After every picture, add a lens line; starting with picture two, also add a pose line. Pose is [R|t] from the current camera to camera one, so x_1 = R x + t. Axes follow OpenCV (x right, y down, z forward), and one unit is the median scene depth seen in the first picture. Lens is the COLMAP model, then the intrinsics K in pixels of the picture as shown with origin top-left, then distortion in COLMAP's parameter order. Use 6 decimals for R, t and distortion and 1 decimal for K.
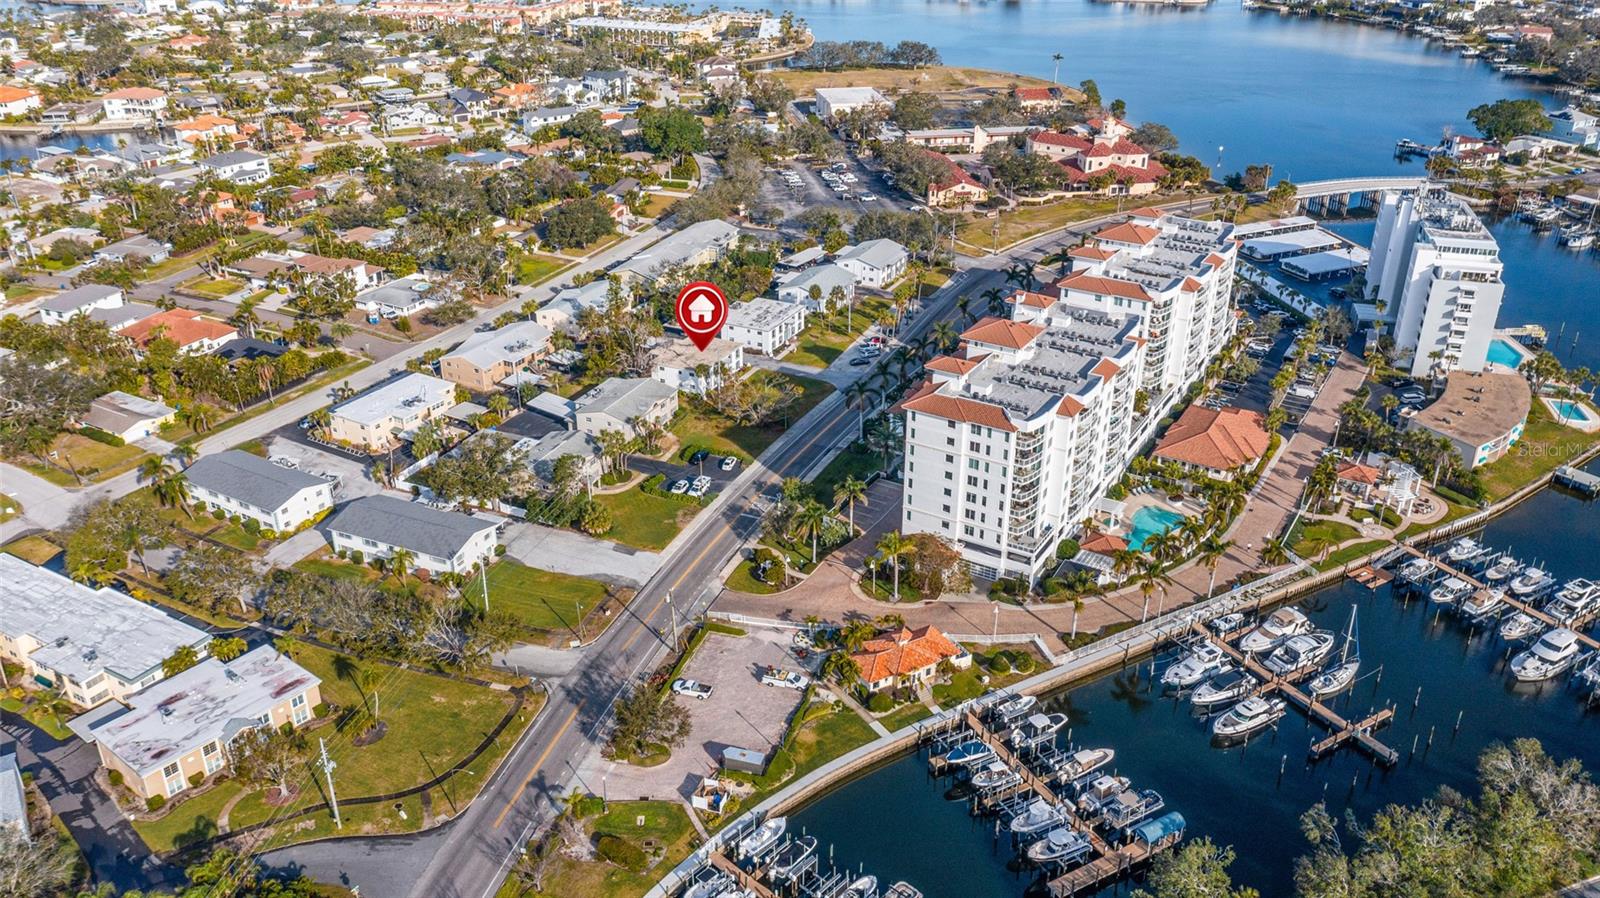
lens RADIAL K [[1270.0, 0, 800.0], [0, 1270.0, 449.0], [0, 0, 1]] dist [0.004630, 0.004862]
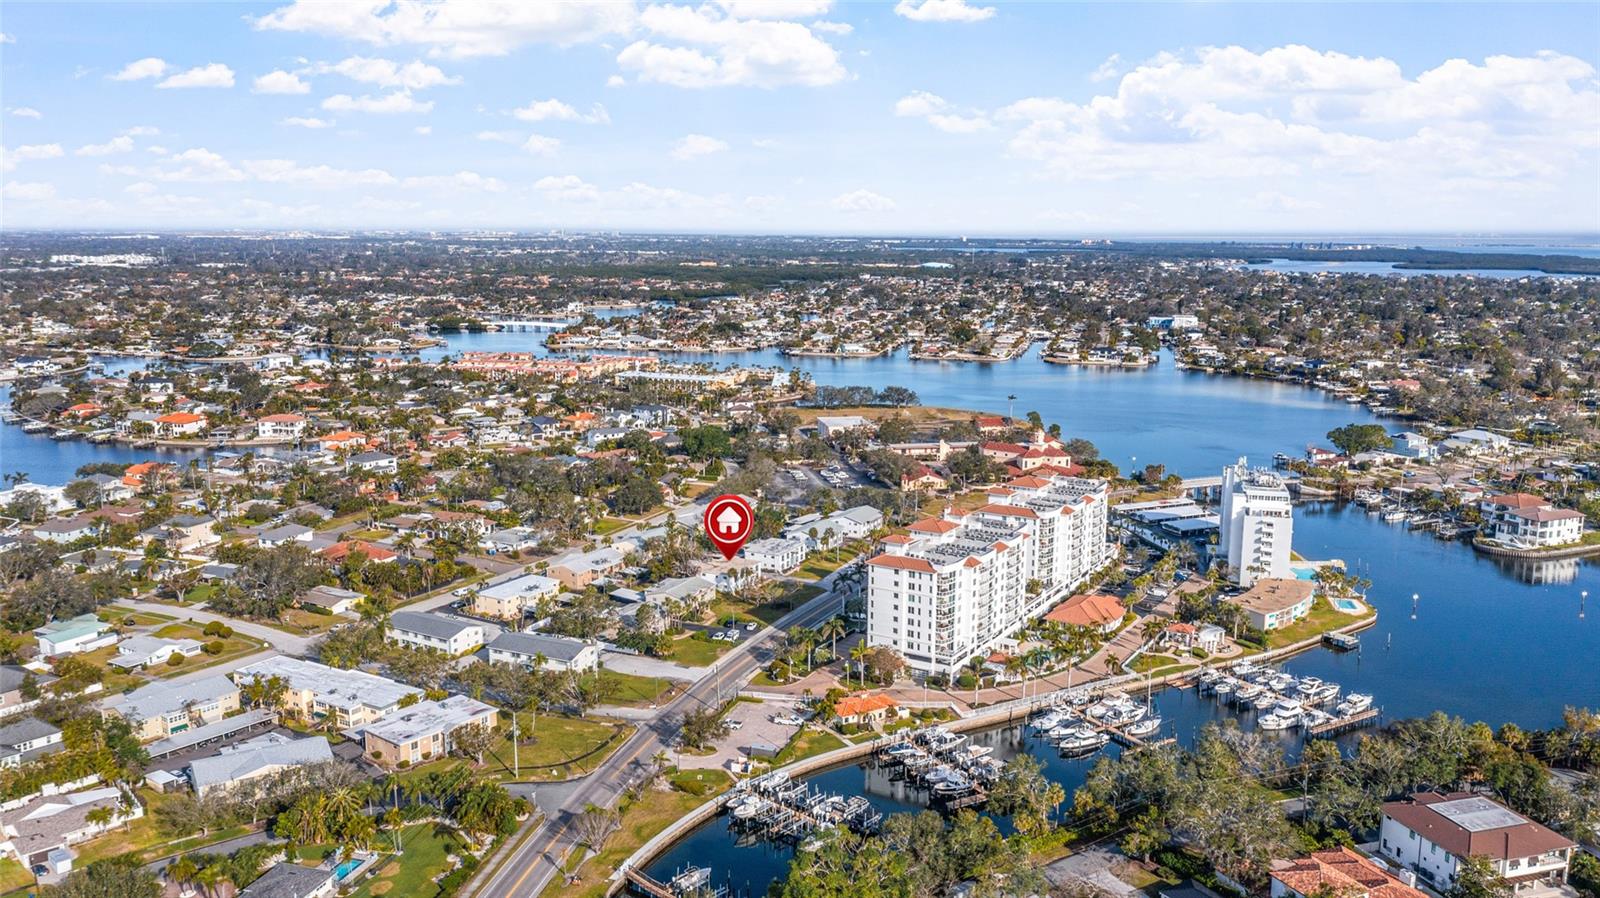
lens RADIAL K [[1270.0, 0, 800.0], [0, 1270.0, 449.0], [0, 0, 1]] dist [0.004630, 0.004862]
pose [[0.999969, 0.004222, -0.006654, 0.006034], [-0.005927, 0.959416, -0.281934, 0.166719], [0.005193, 0.281964, 0.959411, -0.328776]]
